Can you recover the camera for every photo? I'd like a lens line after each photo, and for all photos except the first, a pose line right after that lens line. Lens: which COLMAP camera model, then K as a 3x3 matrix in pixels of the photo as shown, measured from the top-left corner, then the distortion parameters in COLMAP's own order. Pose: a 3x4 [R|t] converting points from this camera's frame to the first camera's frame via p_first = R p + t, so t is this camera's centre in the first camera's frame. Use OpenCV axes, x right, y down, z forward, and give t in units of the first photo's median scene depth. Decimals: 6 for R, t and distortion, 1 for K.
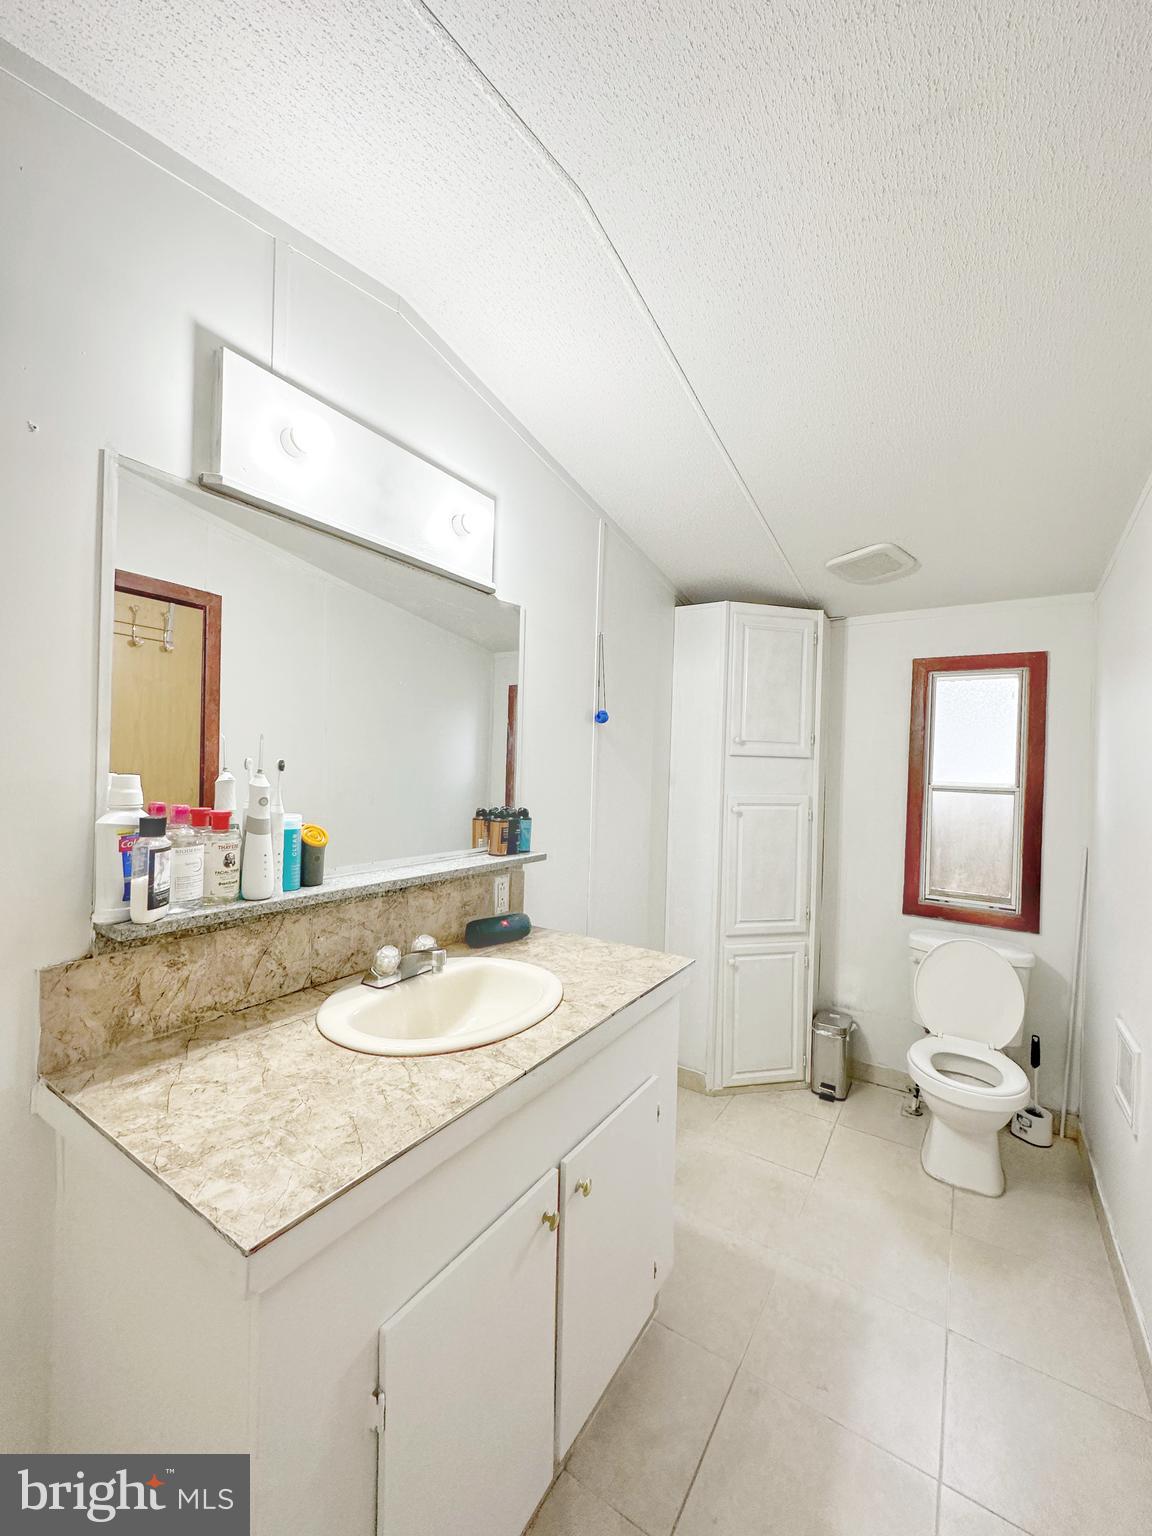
lens RADIAL K [[615.5, 0, 573.5], [0, 615.5, 769.2], [0, 0, 1]] dist [-0.000995, 0.000020]
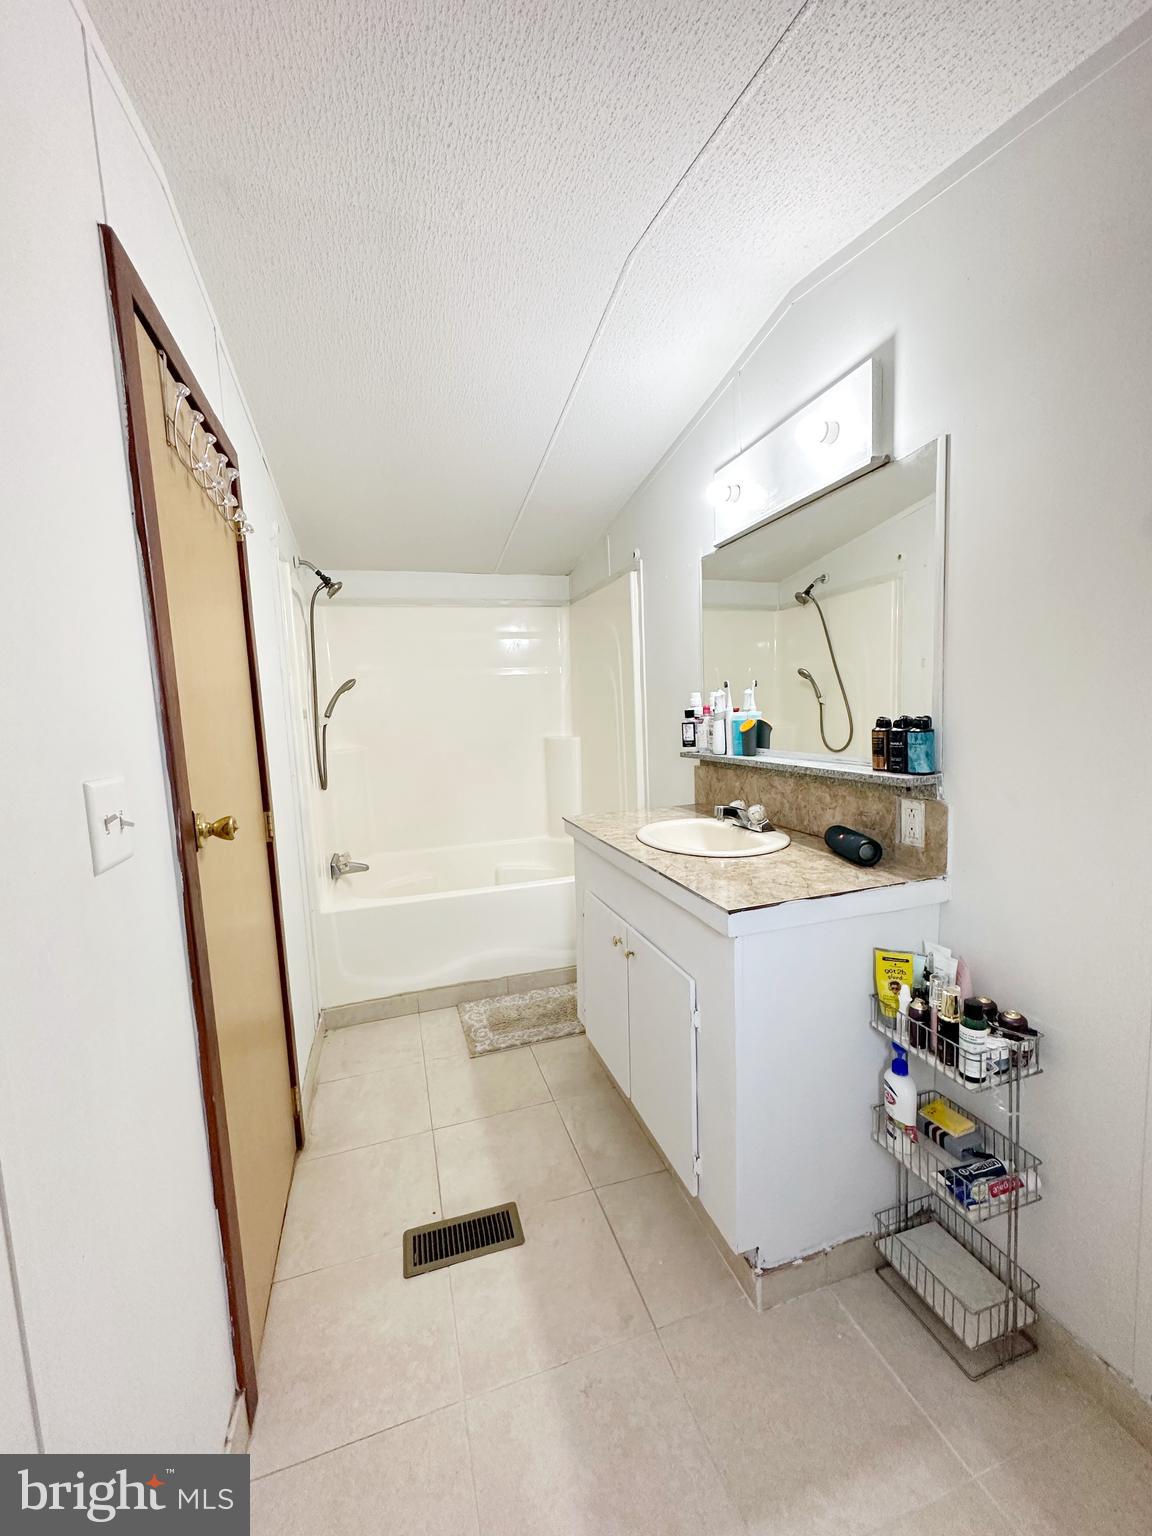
lens RADIAL K [[615.5, 0, 578.5], [0, 615.5, 773.6], [0, 0, 1]] dist [-0.000995, 0.000020]
pose [[-0.633000, 0.077356, -0.770277, 0.889317], [0.018255, 0.996210, 0.085044, 0.069196], [0.773936, 0.039771, -0.632014, 1.324629]]
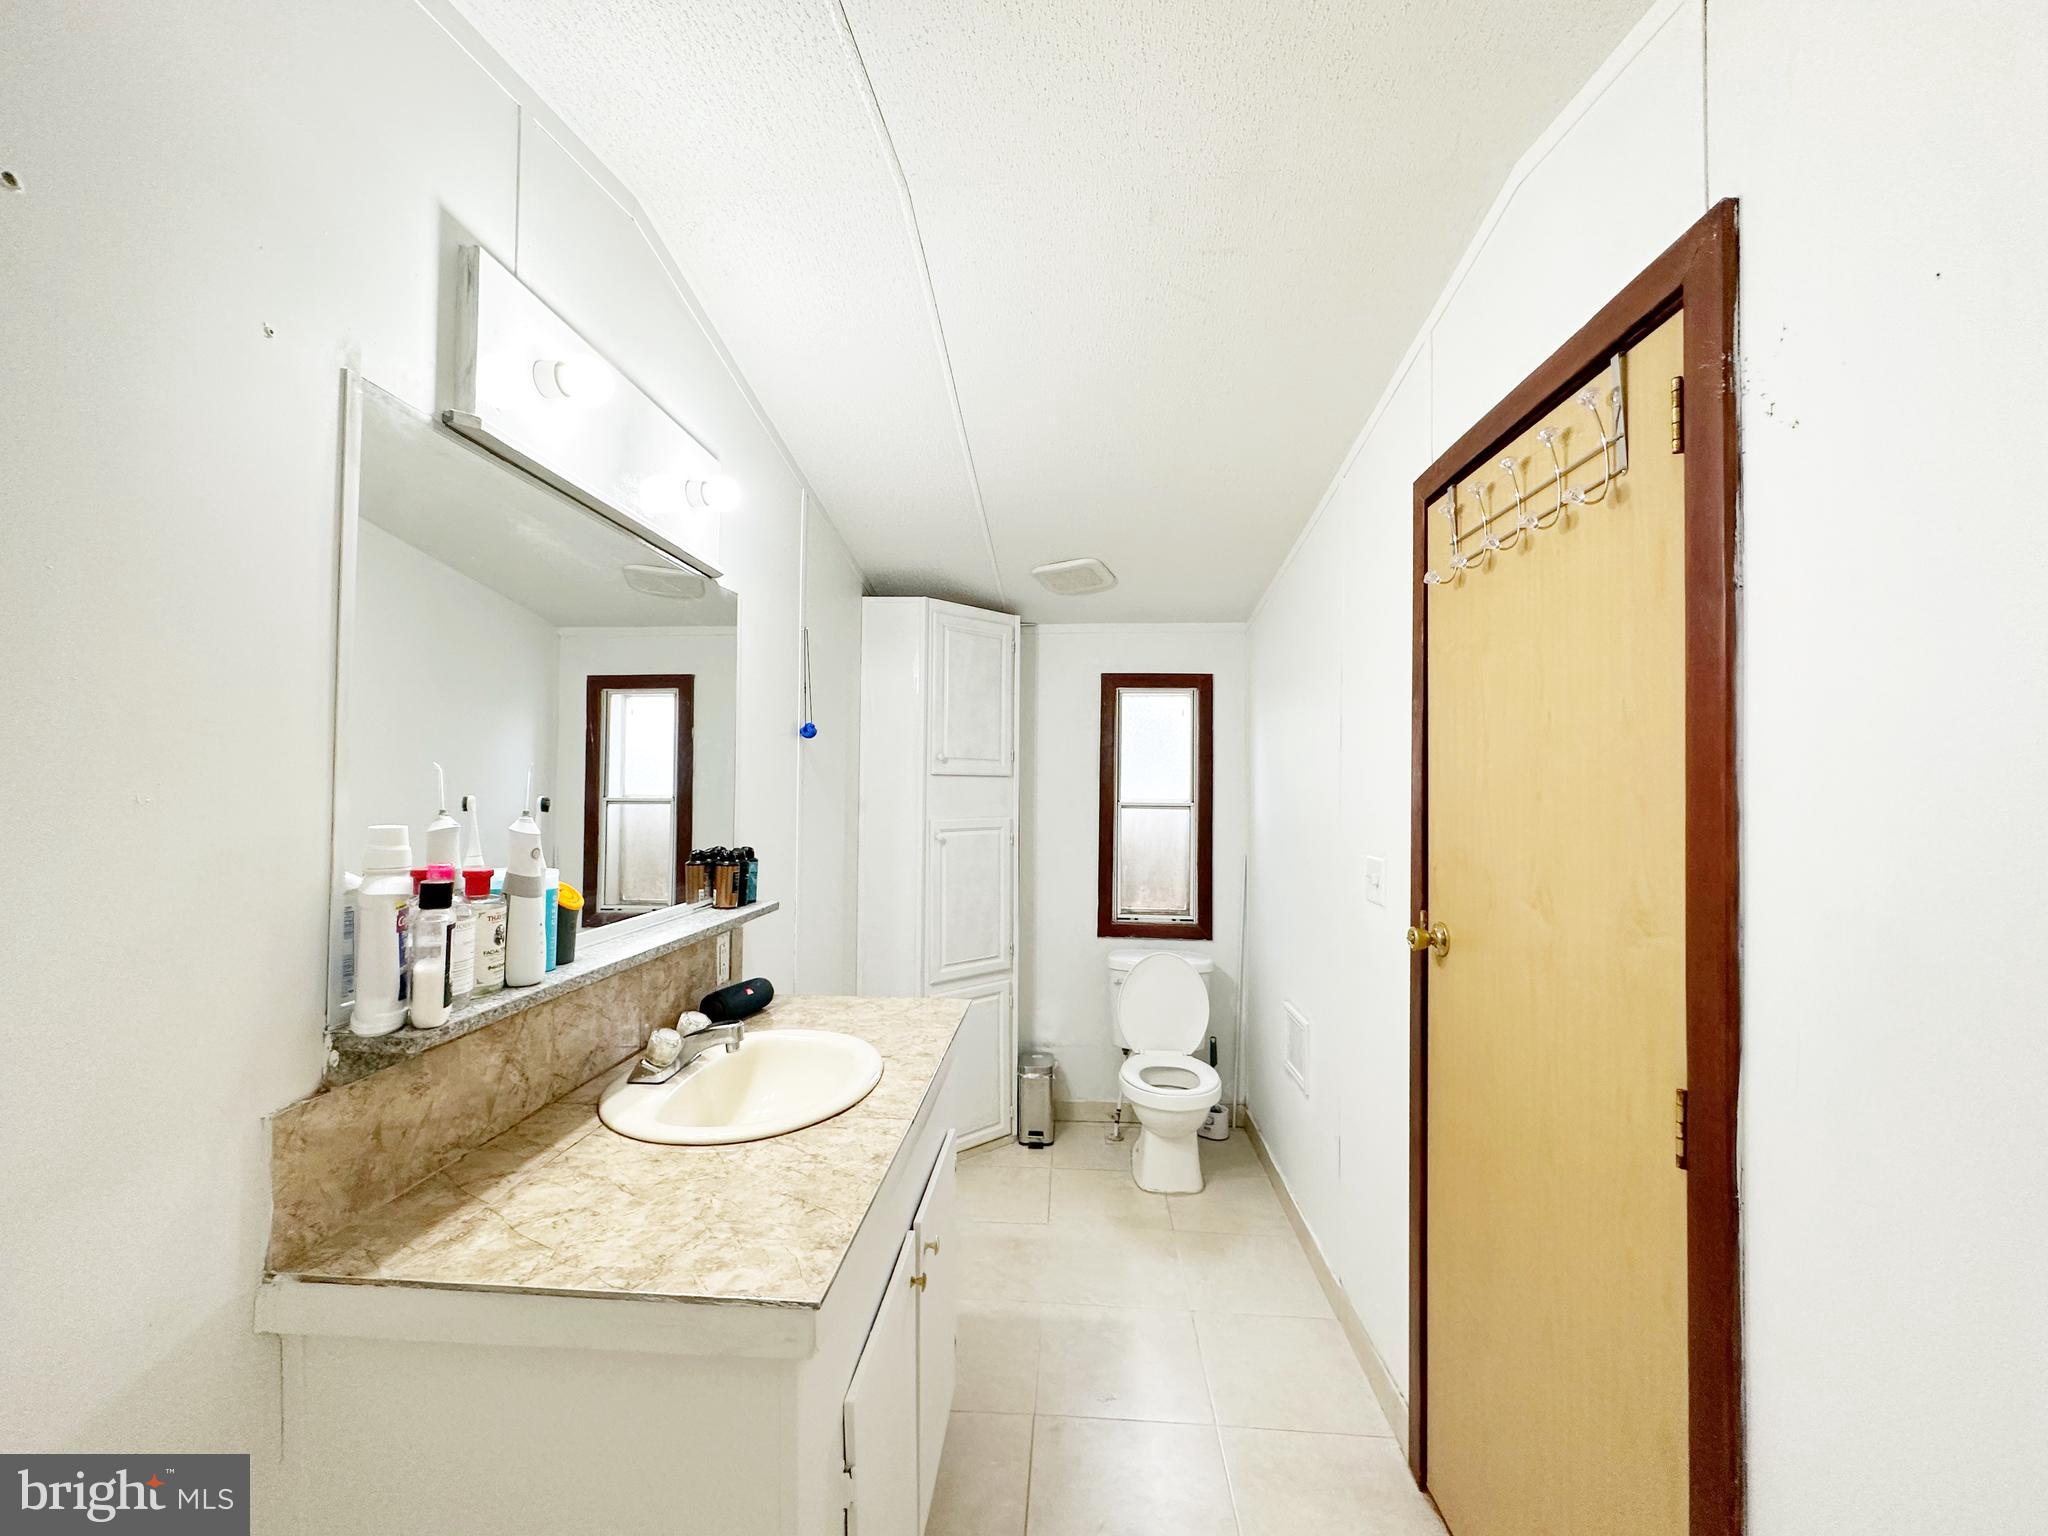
lens RADIAL K [[820.6, 0, 1027.0], [0, 820.6, 771.1], [0, 0, 1]] dist [-0.000995, 0.000020]
pose [[0.870783, -0.010689, 0.491552, -0.329536], [0.019585, 0.999724, -0.012956, -0.016666], [-0.491278, 0.020909, 0.870752, -0.121791]]
